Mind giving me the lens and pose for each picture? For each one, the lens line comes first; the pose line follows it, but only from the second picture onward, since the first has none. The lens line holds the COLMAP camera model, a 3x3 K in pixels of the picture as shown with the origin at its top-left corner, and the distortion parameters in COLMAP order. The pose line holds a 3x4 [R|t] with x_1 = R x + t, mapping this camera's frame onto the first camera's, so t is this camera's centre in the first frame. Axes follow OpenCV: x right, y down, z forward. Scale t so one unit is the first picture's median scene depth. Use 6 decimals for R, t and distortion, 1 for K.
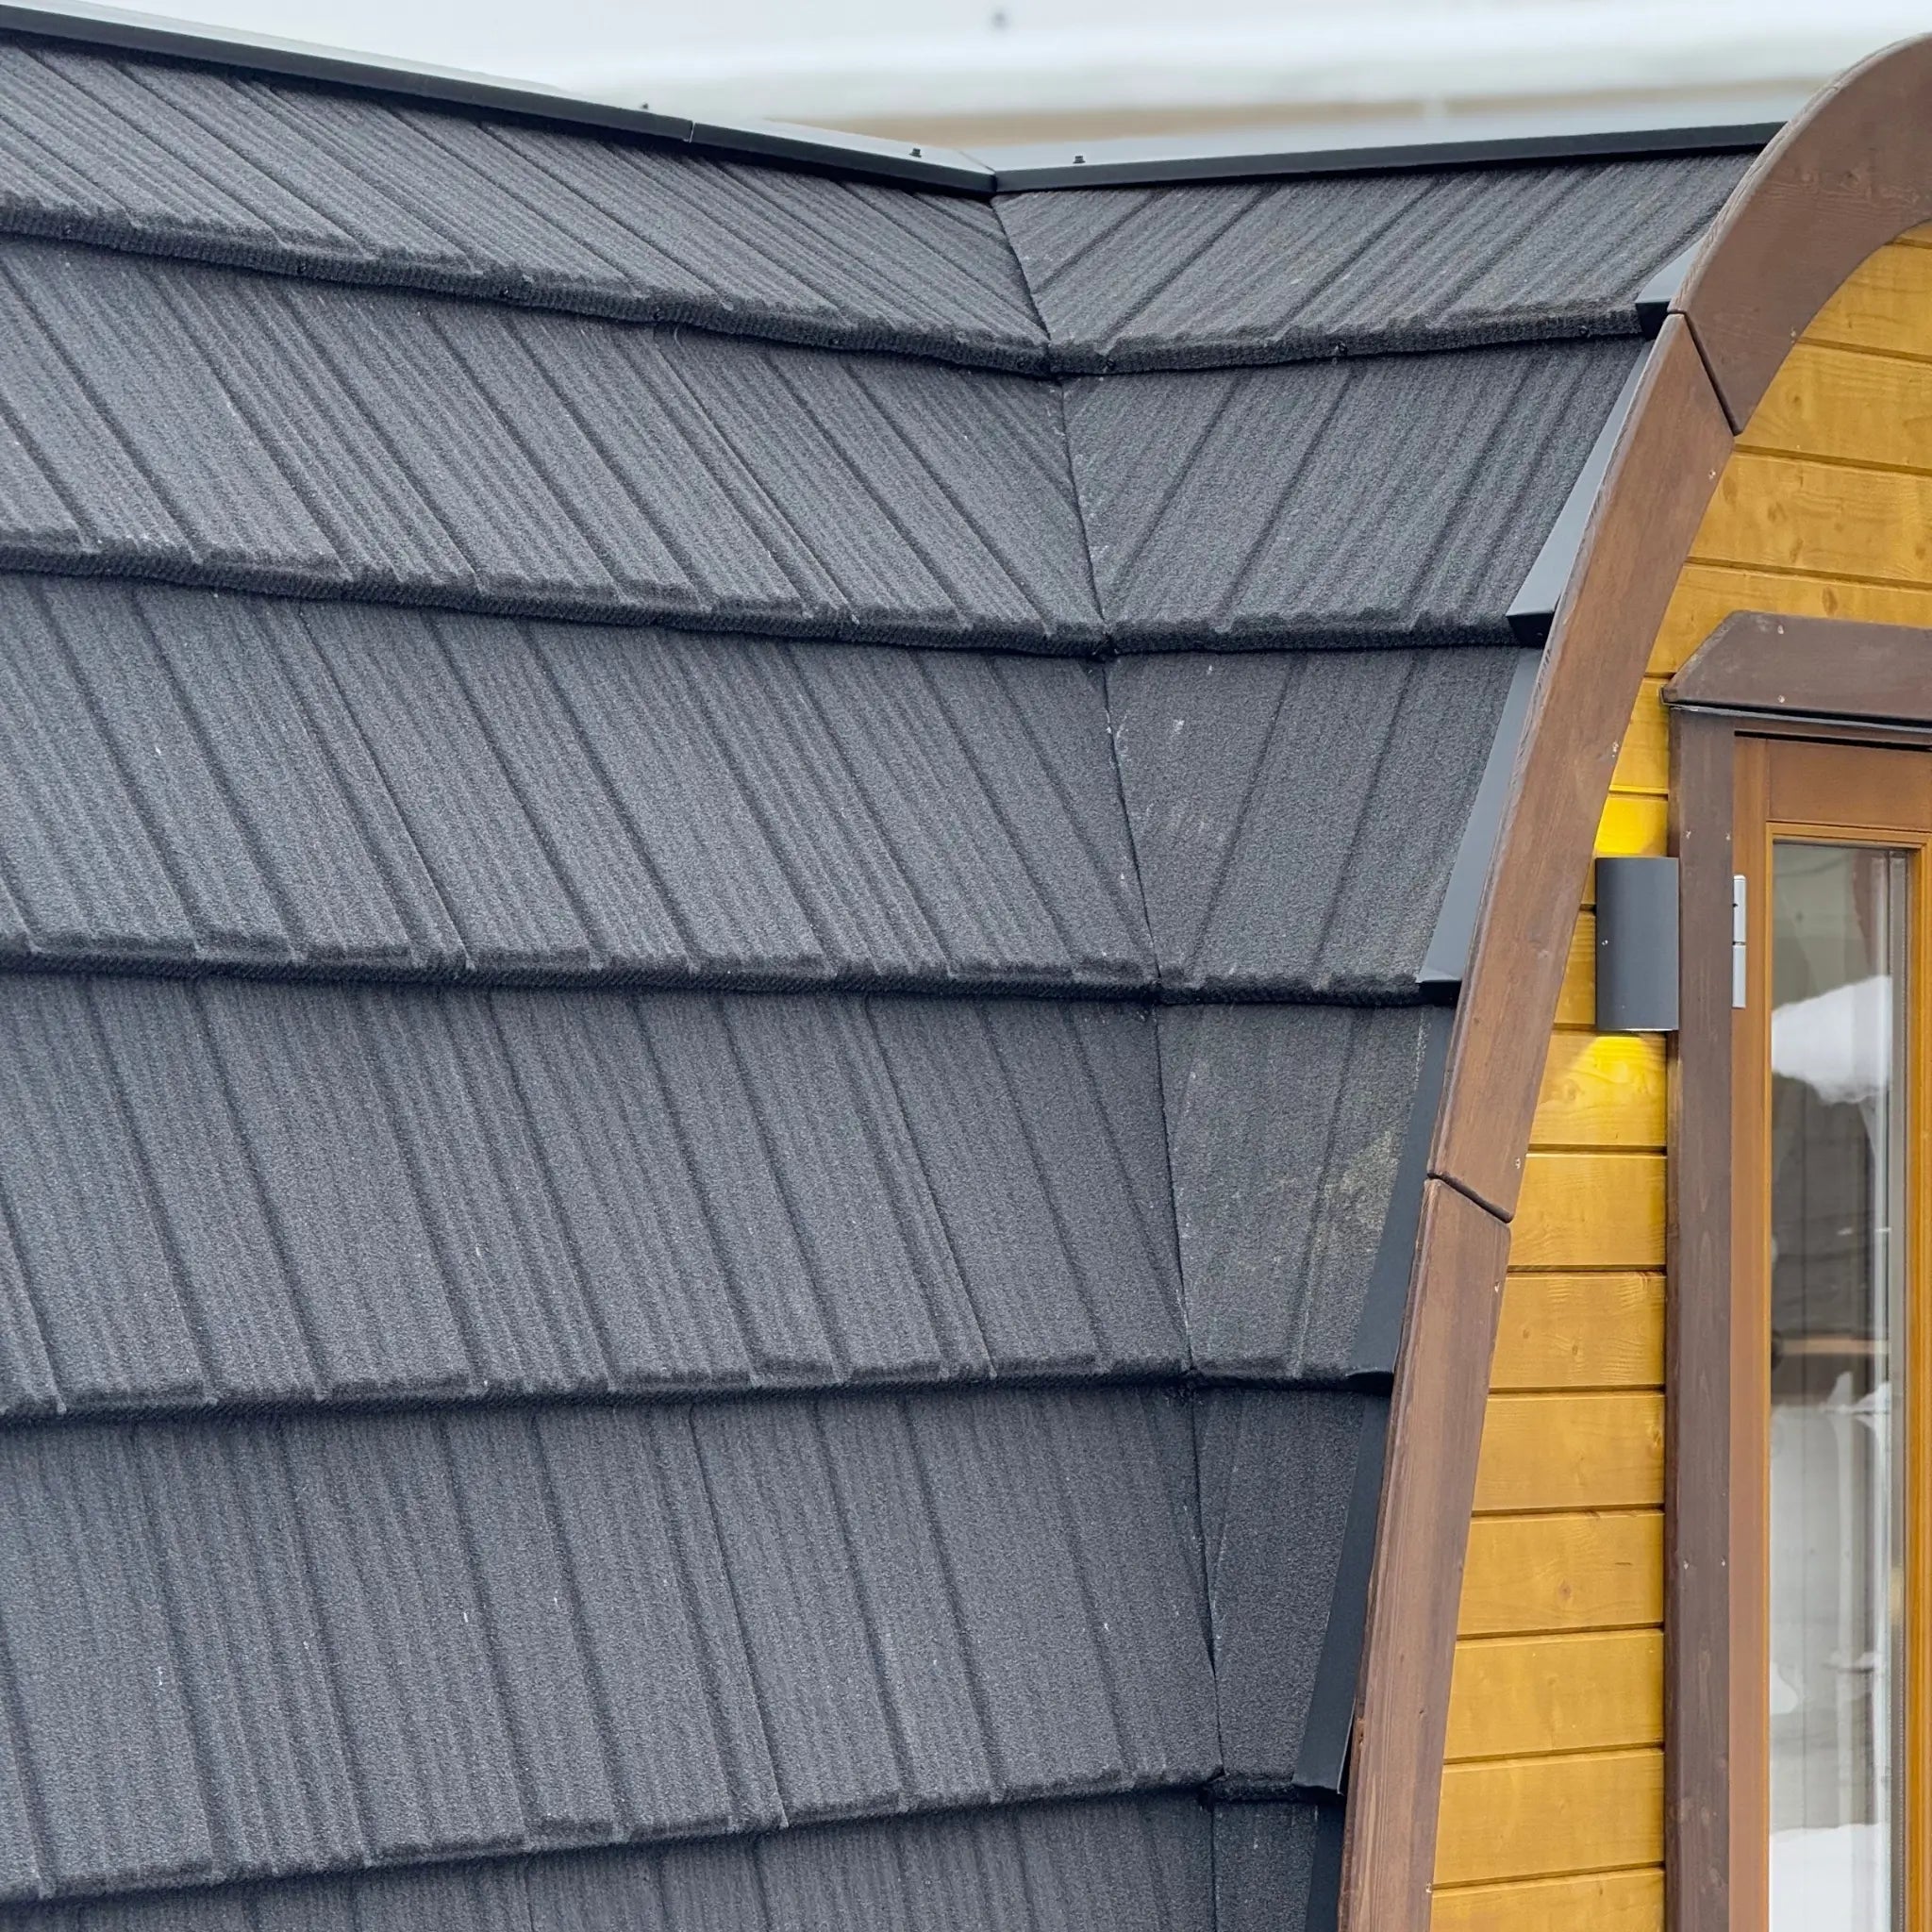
lens RADIAL K [[9584.0, 0, 966.0], [0, 9584.0, 966.0], [0, 0, 1]] dist [0.244656, -2.822594]
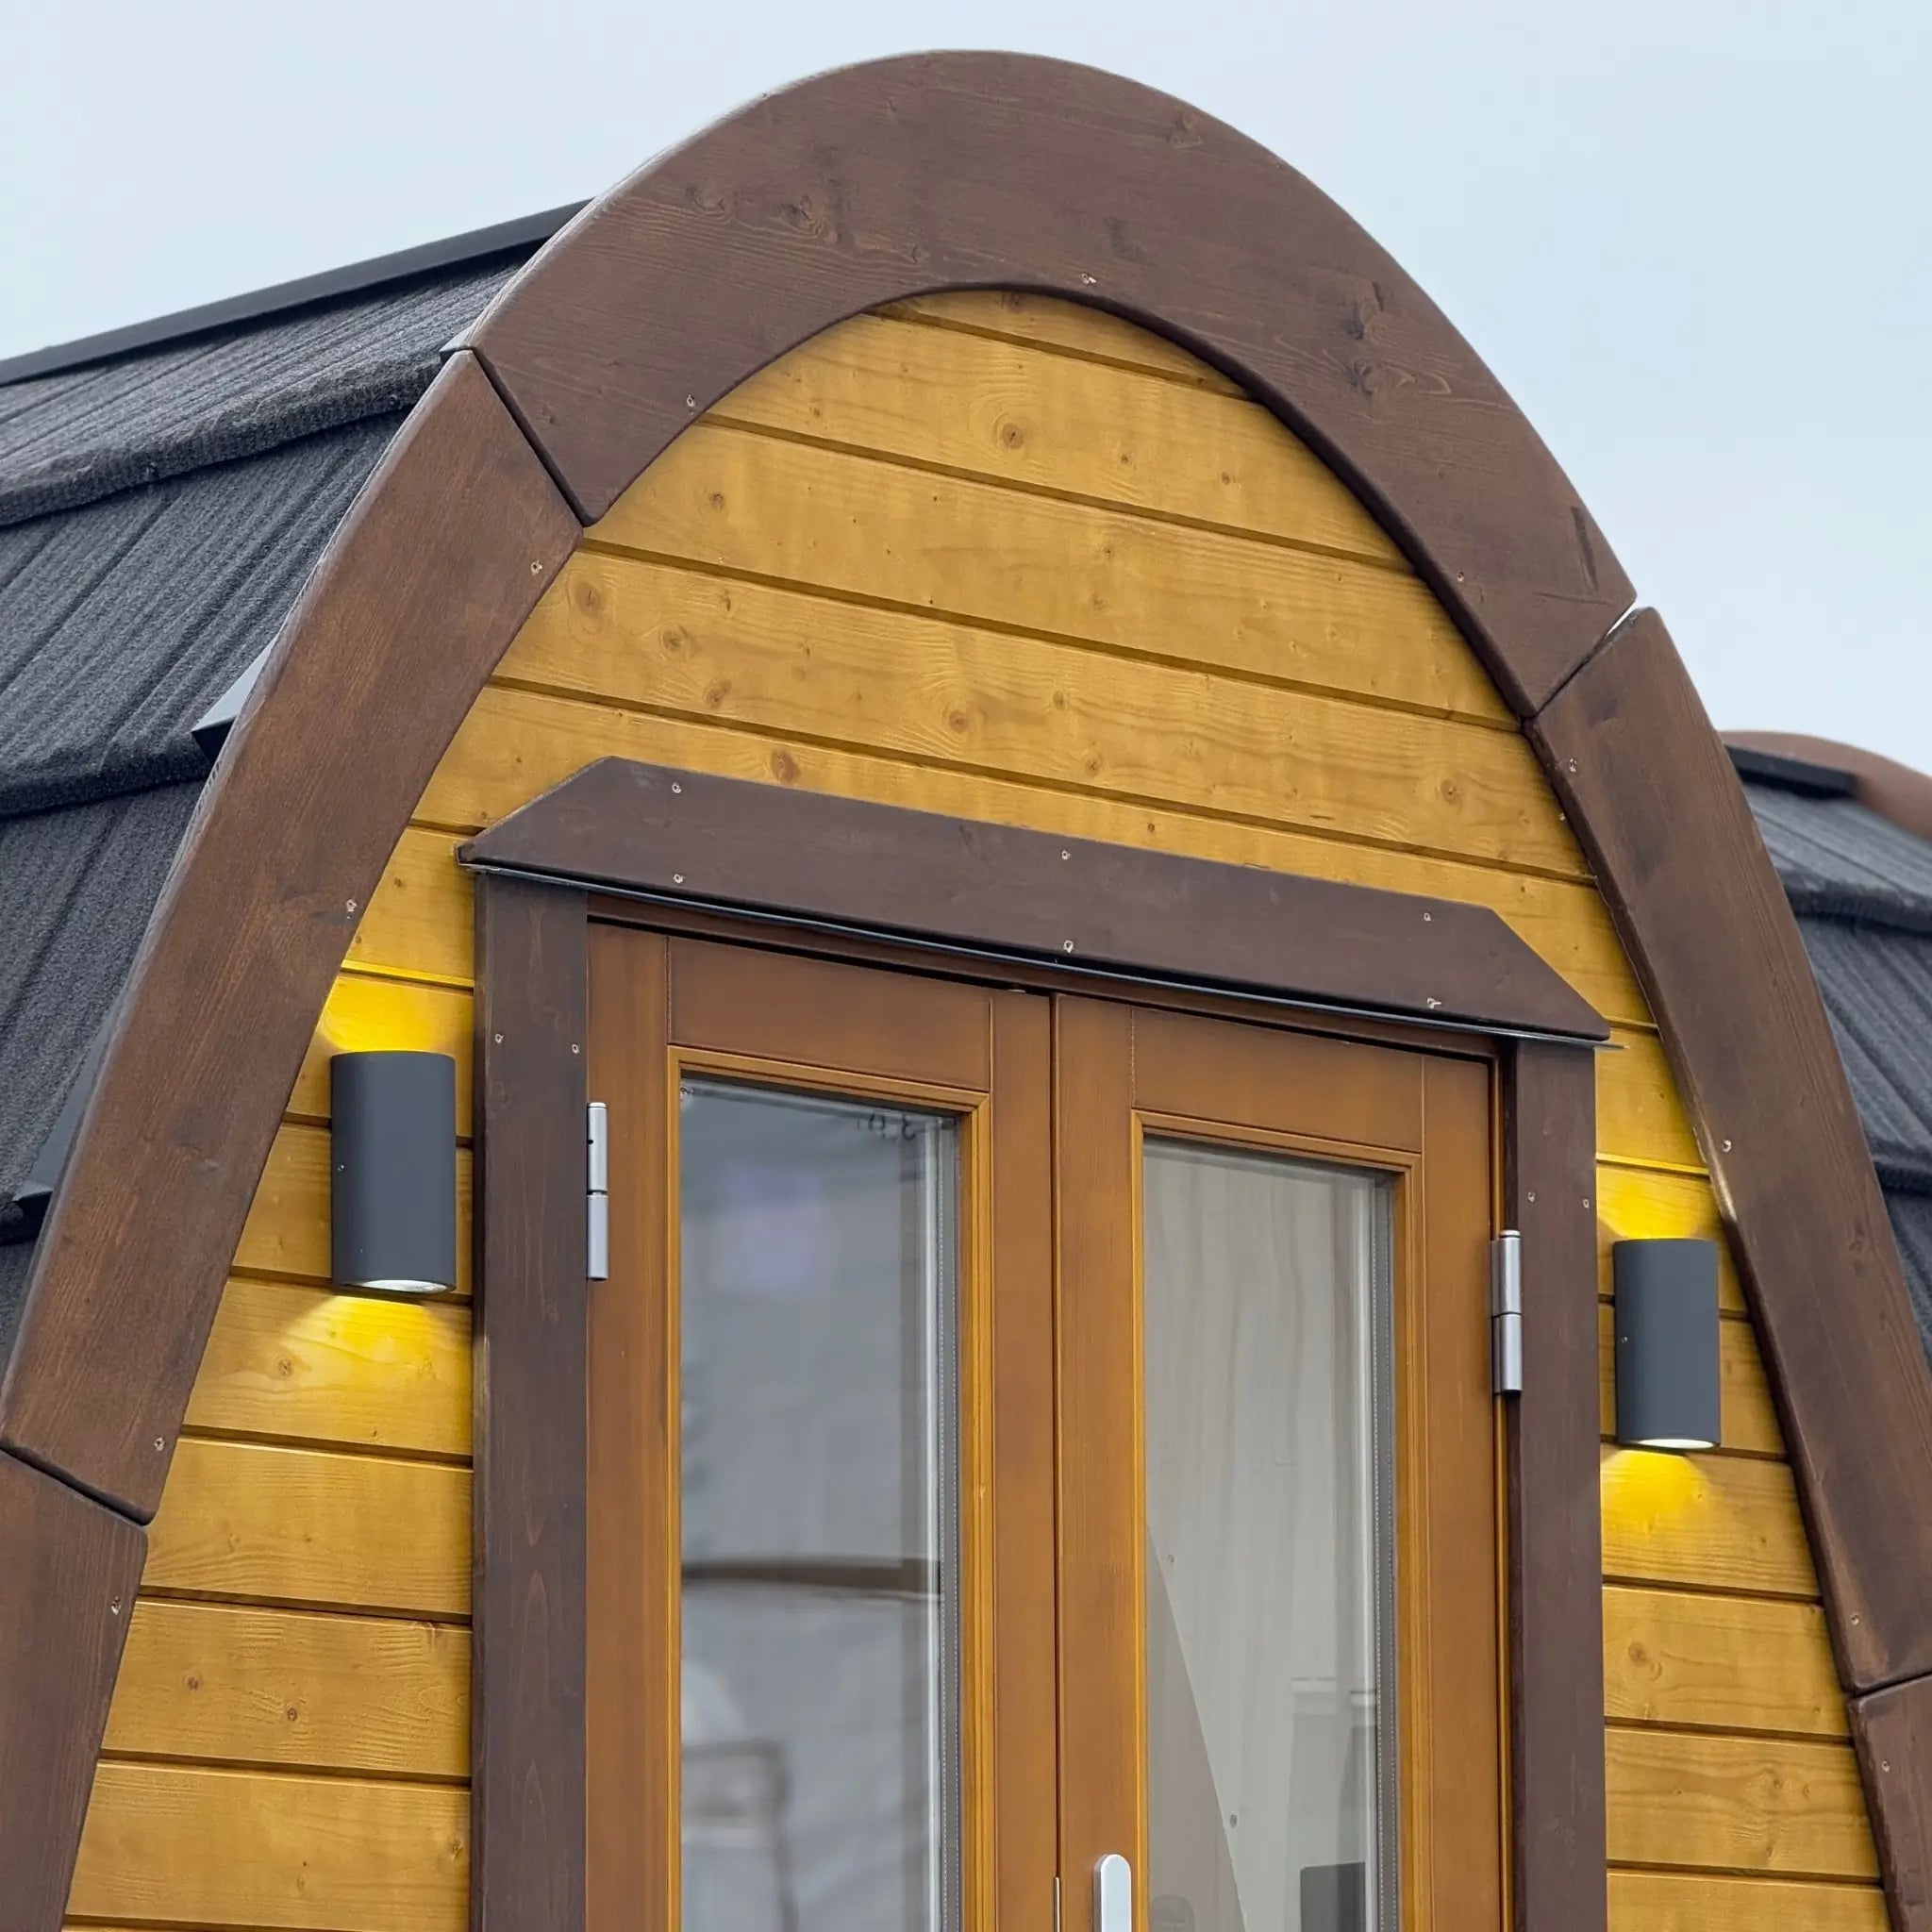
lens RADIAL K [[9584.0, 0, 966.0], [0, 9584.0, 966.0], [0, 0, 1]] dist [0.244656, -2.822594]
pose [[0.983763, -0.044300, -0.173921, 0.249244], [0.018030, 0.988550, -0.149813, 0.096267], [0.178567, 0.144244, 0.973297, 0.290276]]
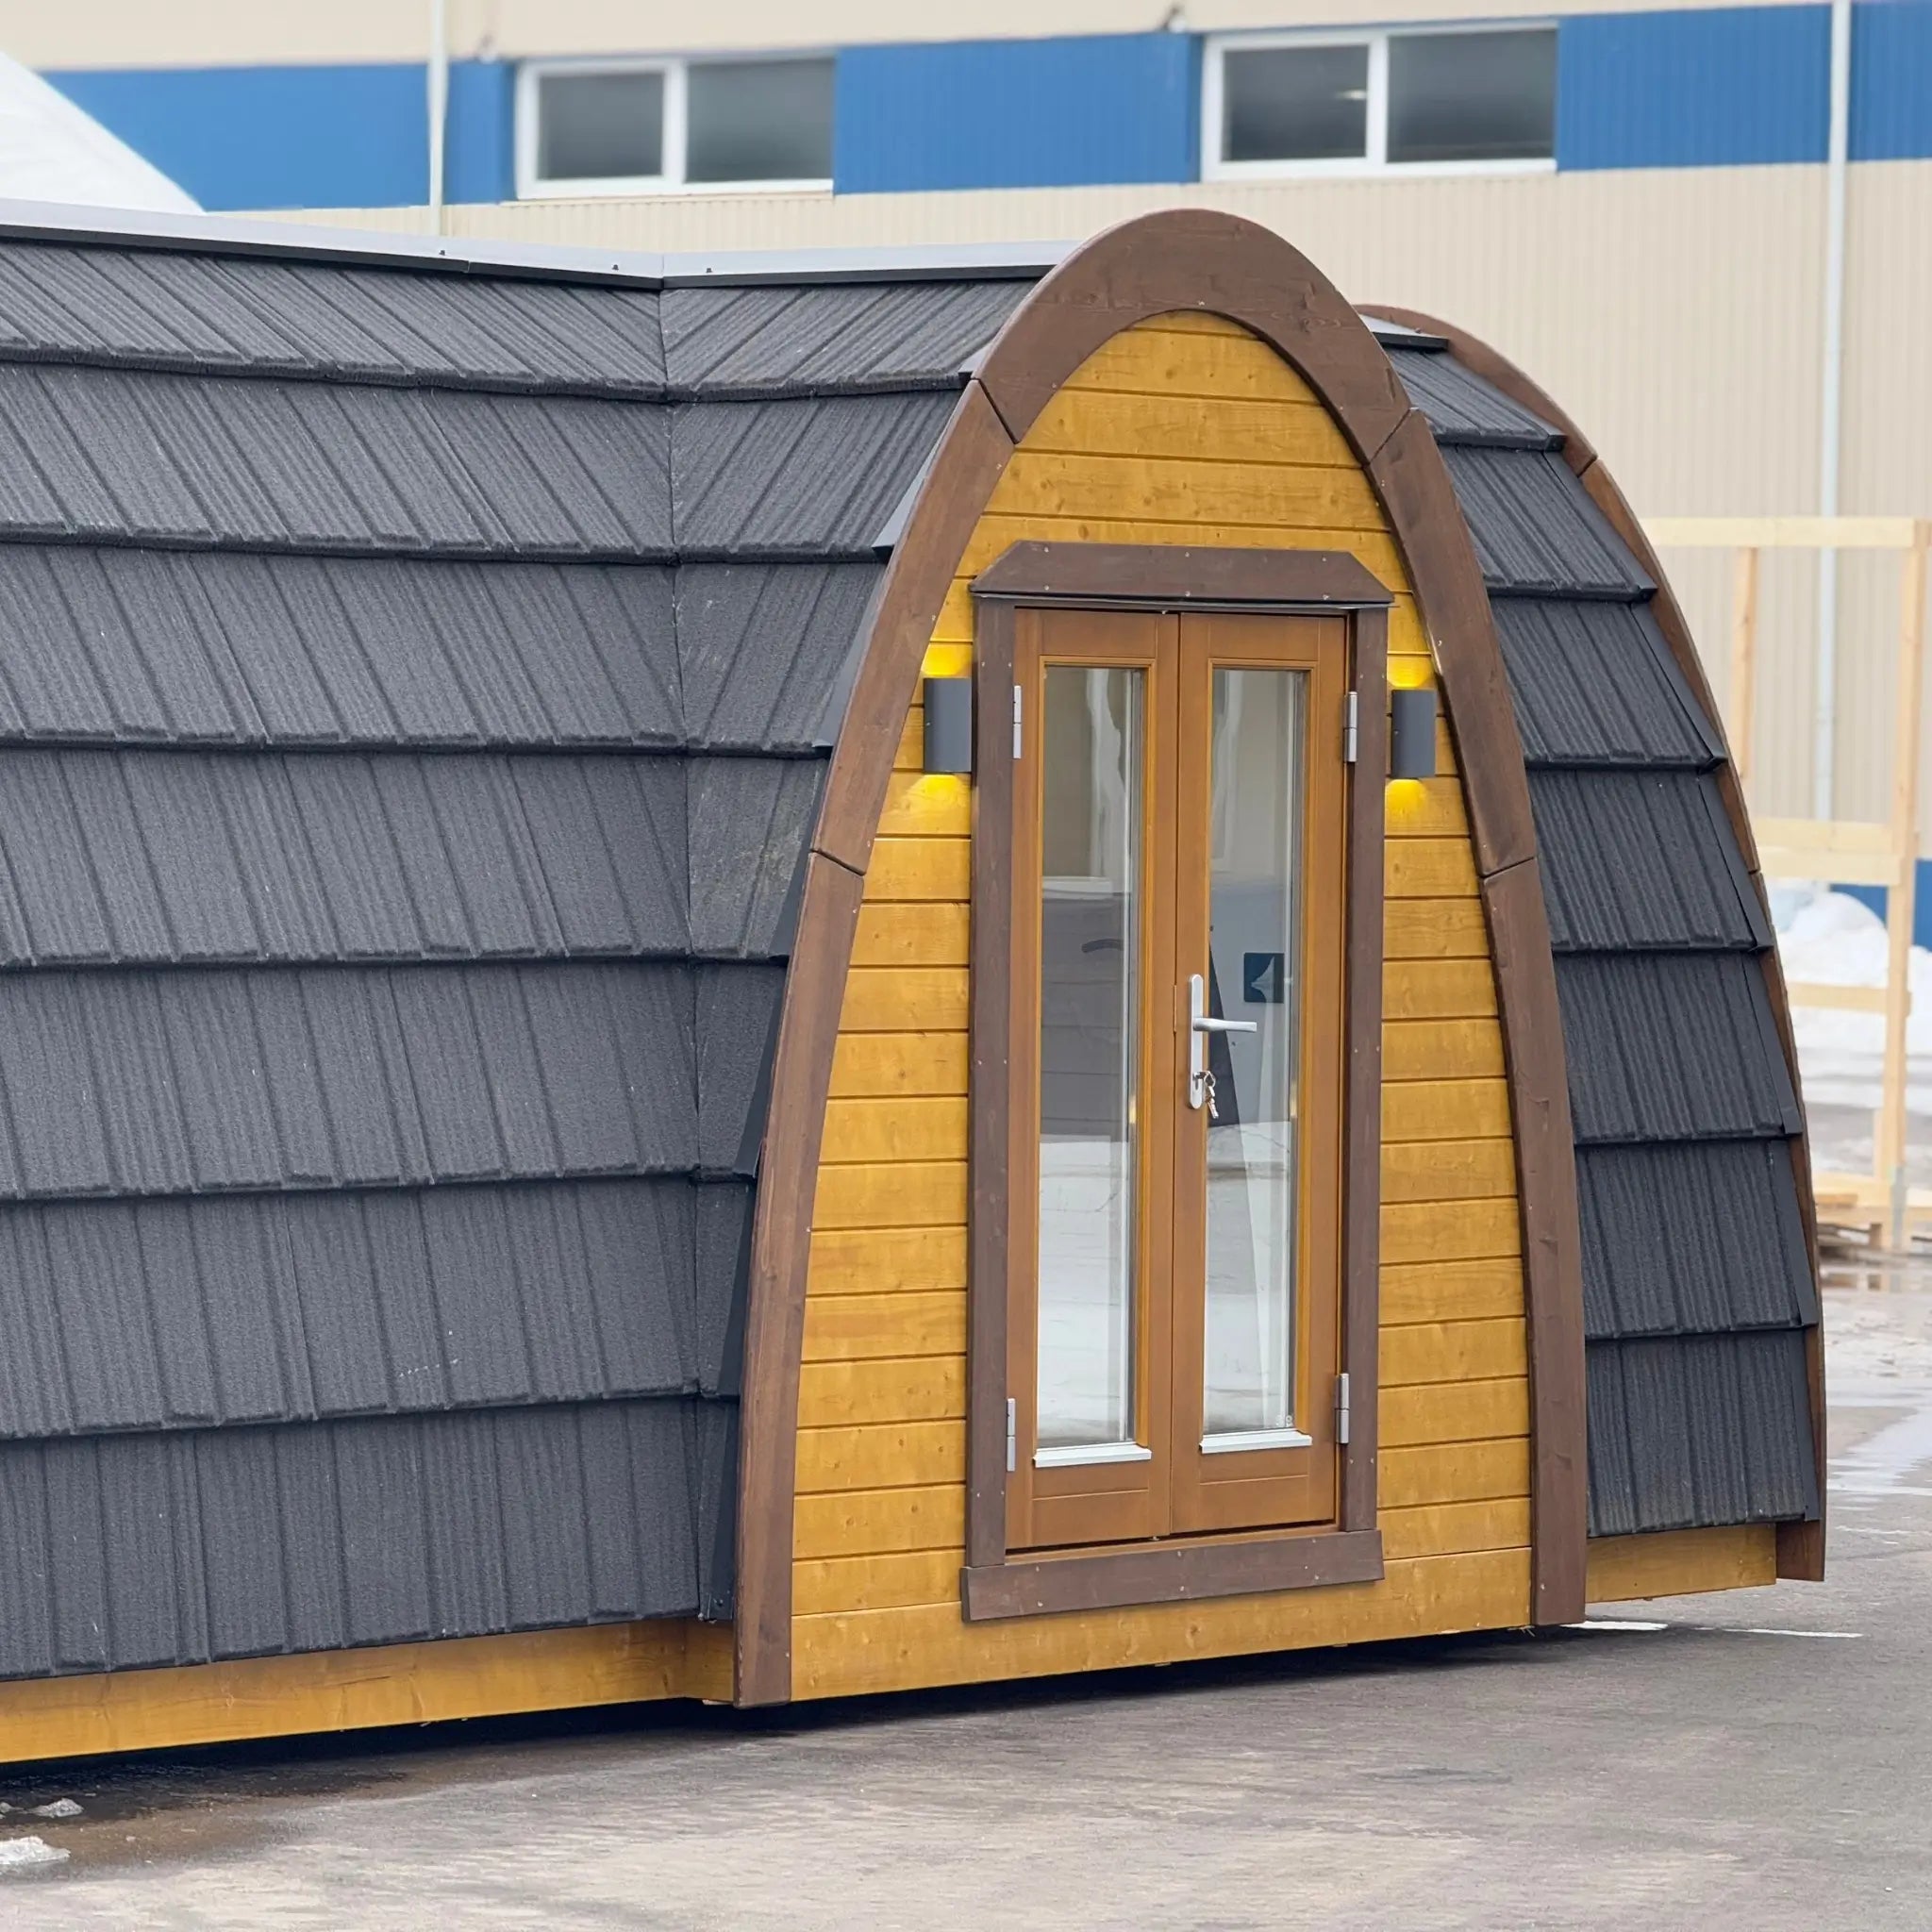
lens RADIAL K [[10150.8, 0, 966.0], [0, 10150.8, 966.0], [0, 0, 1]] dist [0.068972, -10.172944]
pose [[0.996972, 0.003741, -0.077666, 0.230352], [-0.001011, 0.999381, 0.035160, -0.025057], [0.077750, -0.034975, 0.996359, -0.964777]]
